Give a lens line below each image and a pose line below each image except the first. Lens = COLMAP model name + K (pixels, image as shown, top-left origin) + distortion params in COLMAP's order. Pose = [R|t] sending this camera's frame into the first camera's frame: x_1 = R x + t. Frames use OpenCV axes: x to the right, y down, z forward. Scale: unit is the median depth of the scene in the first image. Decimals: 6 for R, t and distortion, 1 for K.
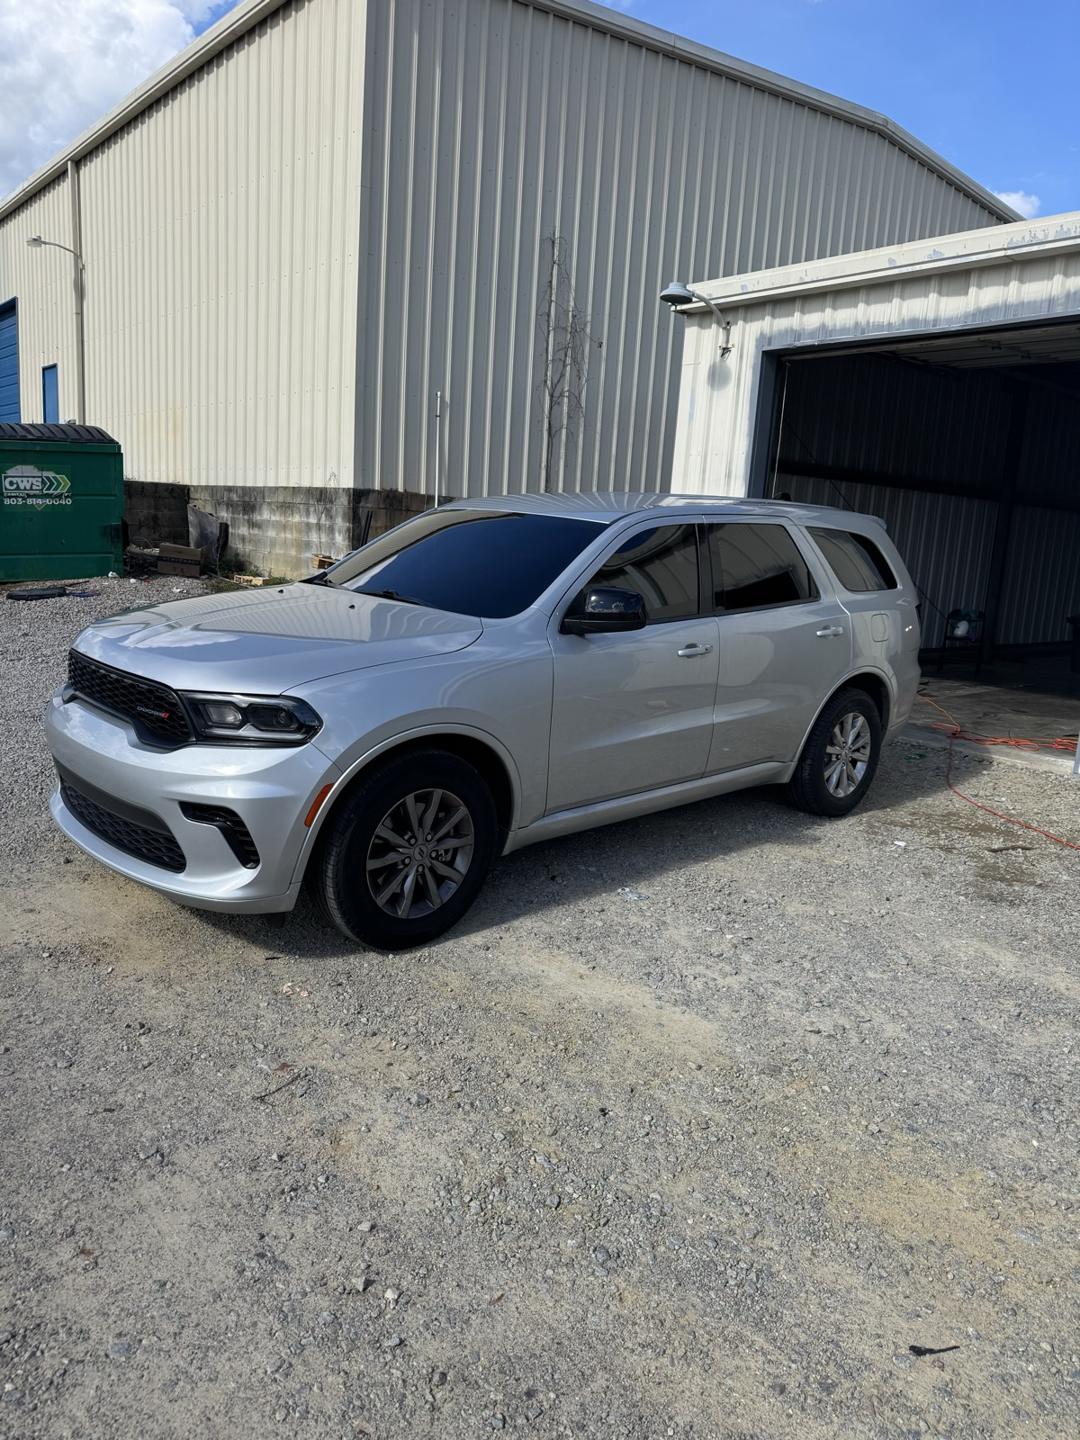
lens RADIAL K [[1014.8, 0, 544.2], [0, 1014.8, 718.9], [0, 0, 1]] dist [0.094397, -0.120494]
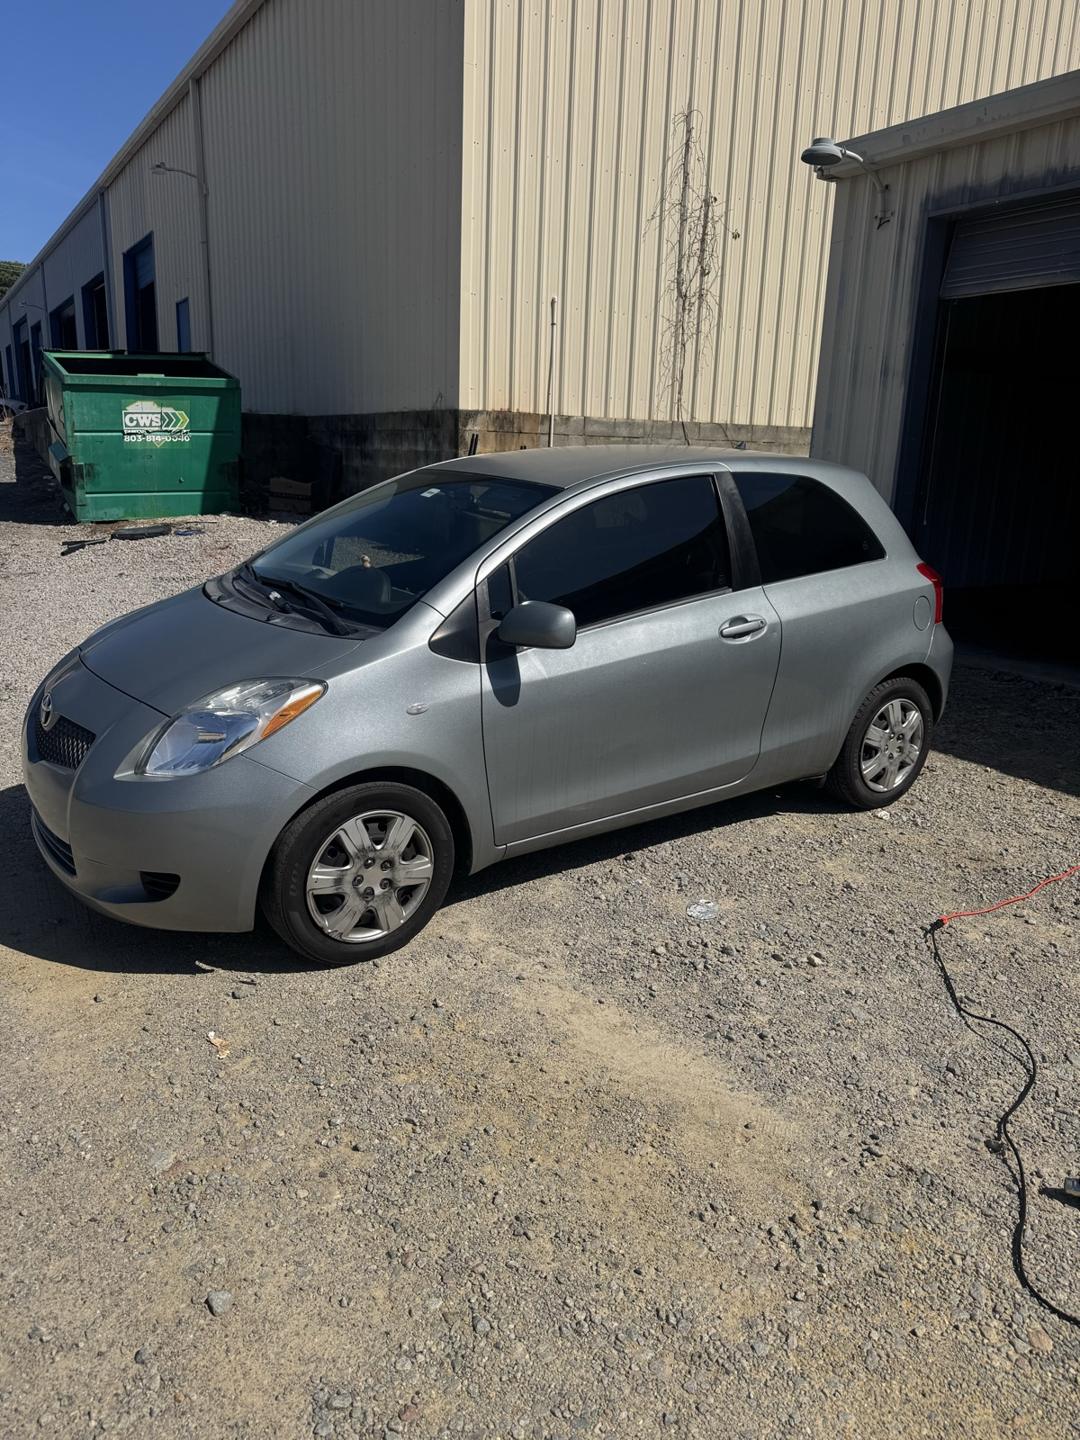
lens RADIAL K [[1014.8, 0, 544.2], [0, 1014.8, 718.9], [0, 0, 1]] dist [0.094397, -0.120494]
pose [[0.987542, 0.010284, -0.157020, 0.033152], [-0.000544, 0.998079, 0.061946, -0.006234], [0.157356, -0.061088, 0.985651, 0.090231]]
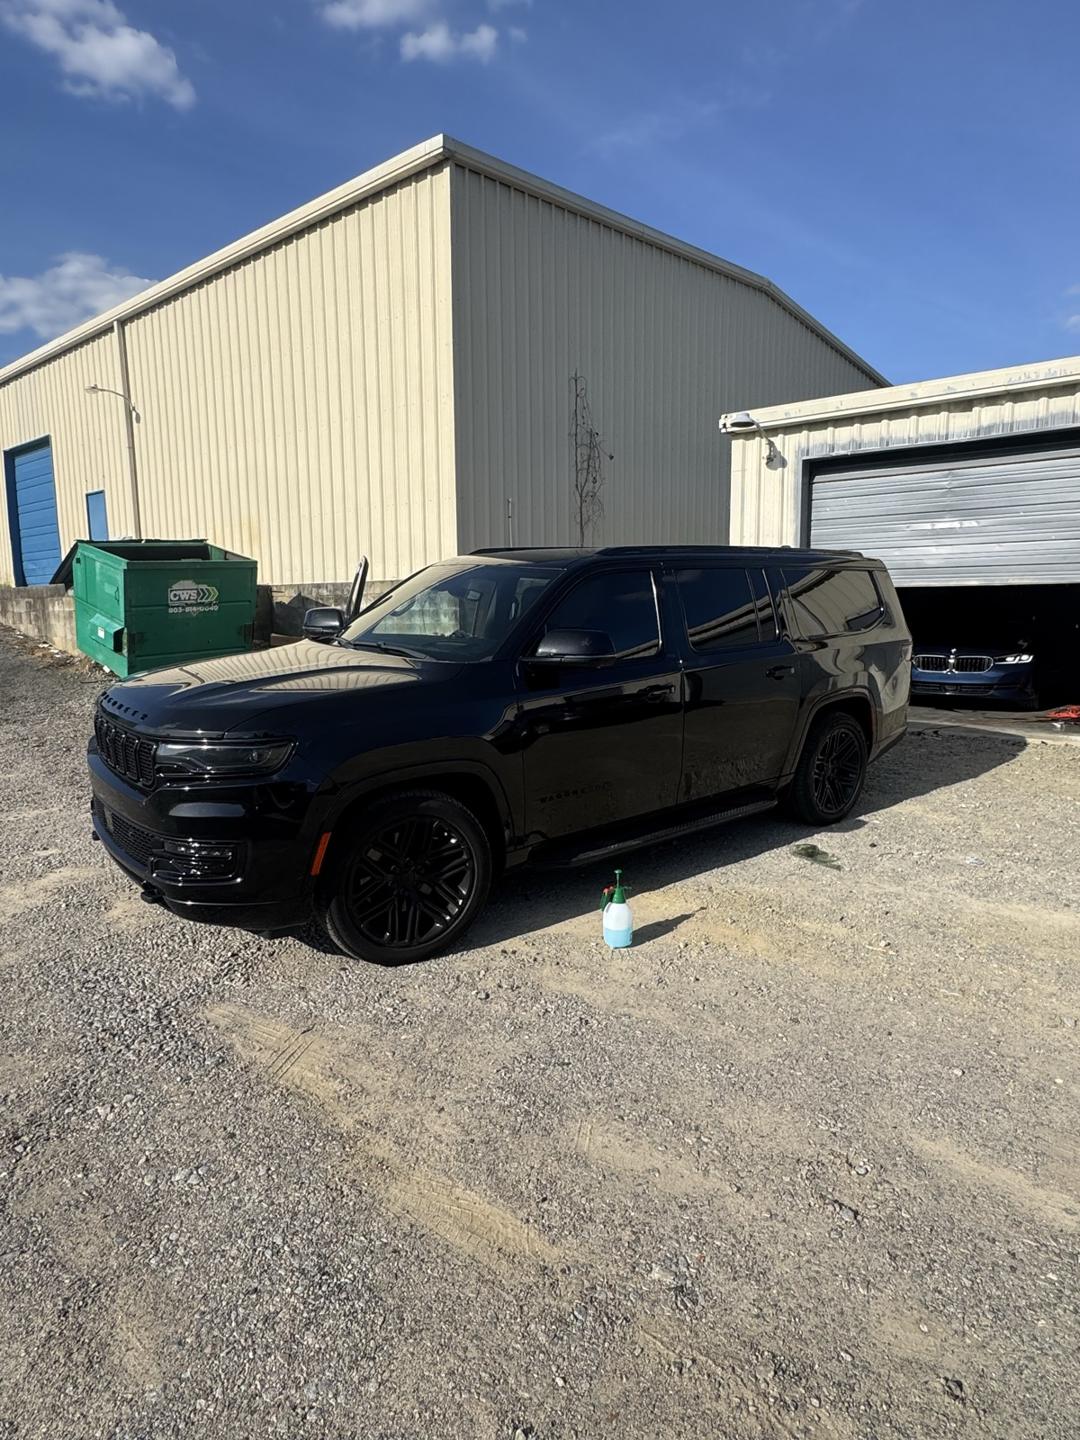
lens RADIAL K [[855.7, 0, 549.2], [0, 855.7, 719.7], [0, 0, 1]] dist [0.000871, -0.000818]
pose [[0.981447, -0.090304, 0.169136, -0.259214], [0.097133, 0.994740, -0.032529, -0.012227], [-0.165308, 0.048355, 0.985056, -0.022570]]
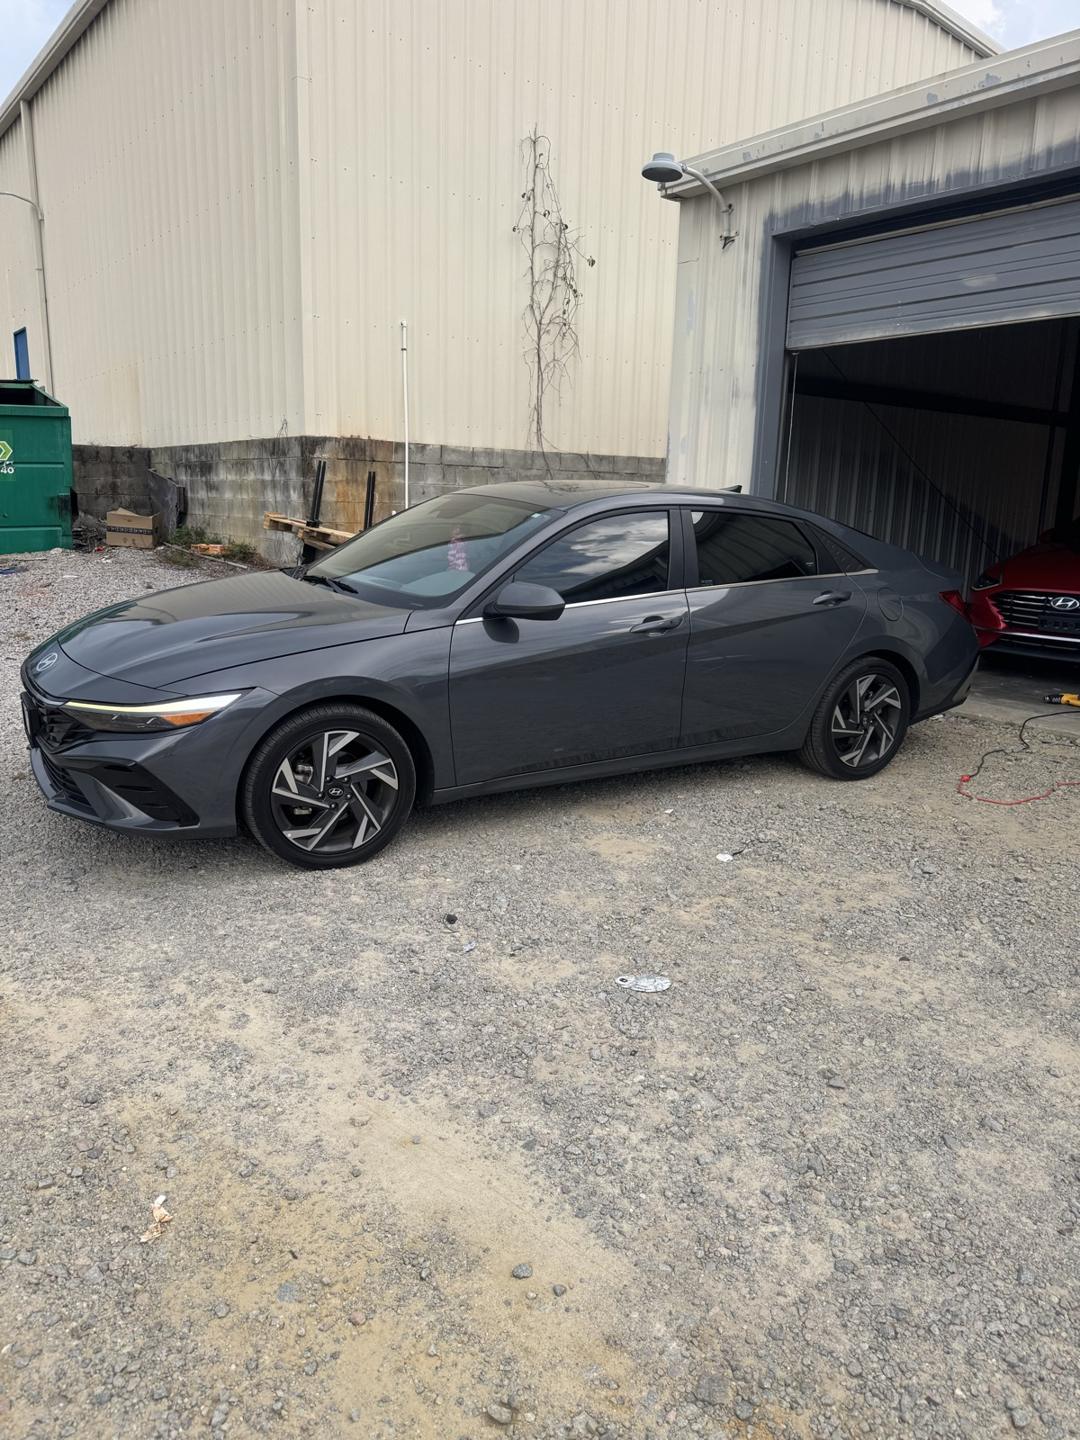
lens RADIAL K [[998.0, 0, 549.2], [0, 998.0, 729.1], [0, 0, 1]] dist [0.083744, -0.097210]
pose [[0.998545, -0.025889, -0.047310, 0.051190], [0.027623, 0.998957, 0.036365, -0.003299], [0.046319, -0.037619, 0.998218, 0.143787]]
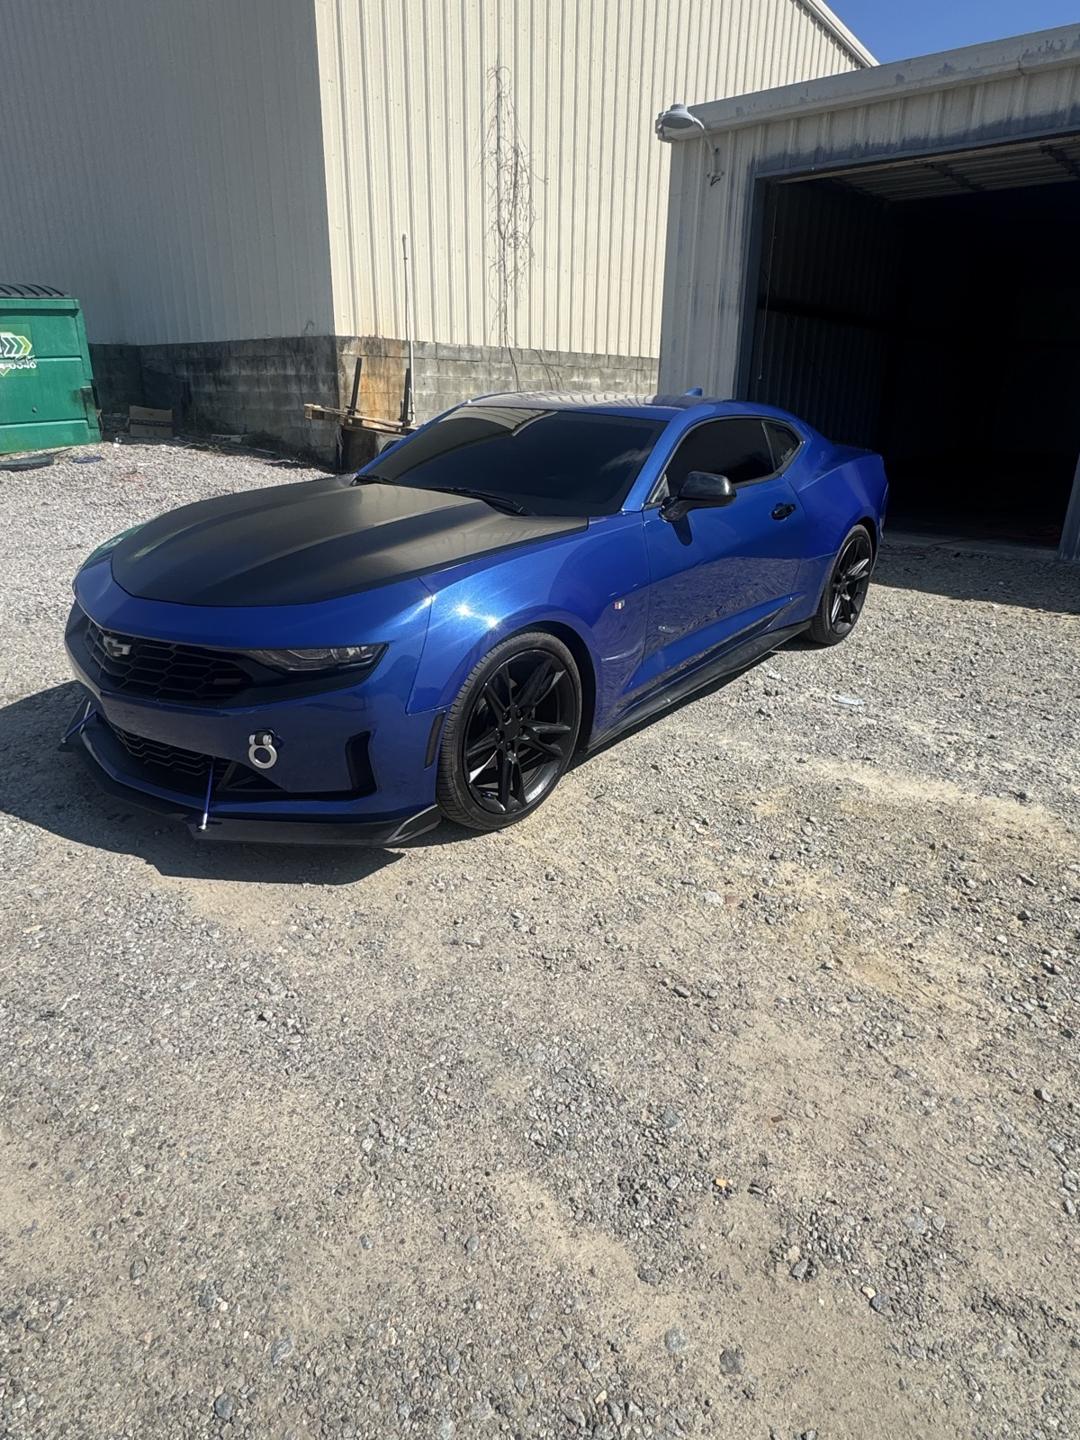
lens RADIAL K [[855.7, 0, 549.2], [0, 855.7, 719.7], [0, 0, 1]] dist [0.000871, -0.000818]
pose [[0.982559, -0.106719, 0.152278, -0.143500], [0.076470, 0.978364, 0.192239, -0.000379], [-0.169499, -0.177241, 0.969461, 0.072816]]
